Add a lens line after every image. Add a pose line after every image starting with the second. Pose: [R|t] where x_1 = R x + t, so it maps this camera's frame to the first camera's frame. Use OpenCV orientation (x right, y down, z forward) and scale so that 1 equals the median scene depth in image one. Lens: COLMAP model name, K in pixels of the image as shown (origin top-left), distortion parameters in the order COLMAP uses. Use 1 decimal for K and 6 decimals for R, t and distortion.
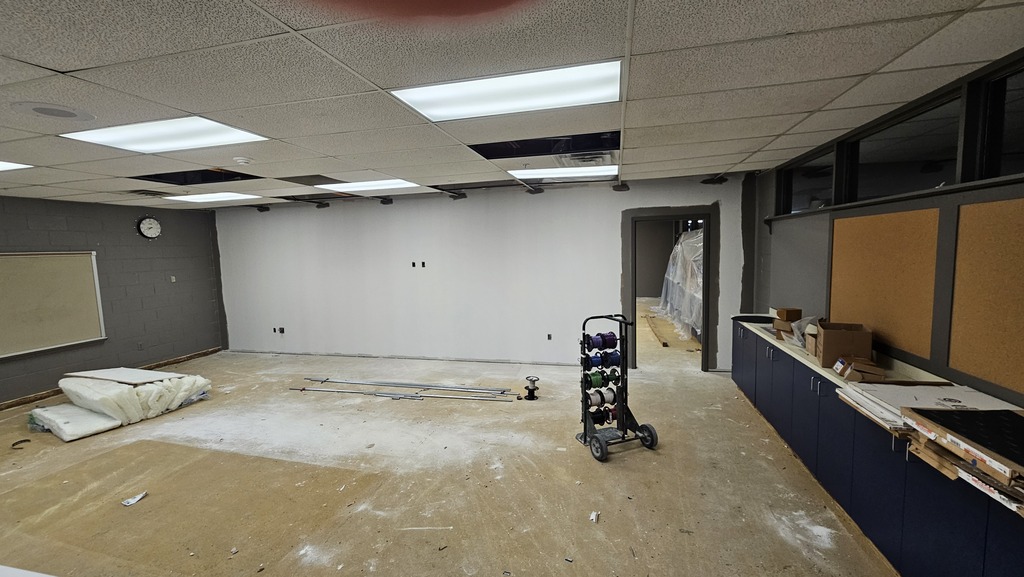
lens RADIAL K [[420.0, 0, 512.9], [0, 420.0, 290.5], [0, 0, 1]] dist [0.000085, 0.000344]
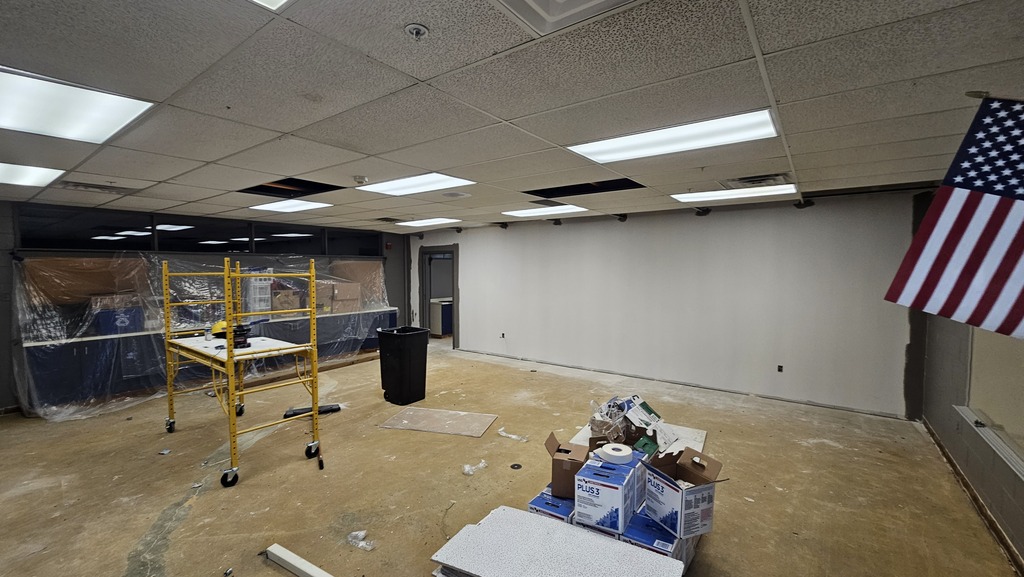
lens RADIAL K [[420.0, 0, 509.4], [0, 420.0, 285.5], [0, 0, 1]] dist [0.000085, 0.000344]
pose [[0.920181, 0.041461, -0.389291, 0.060380], [-0.059388, 0.997651, -0.034126, 0.004224], [0.386962, 0.054521, 0.920482, -0.214415]]
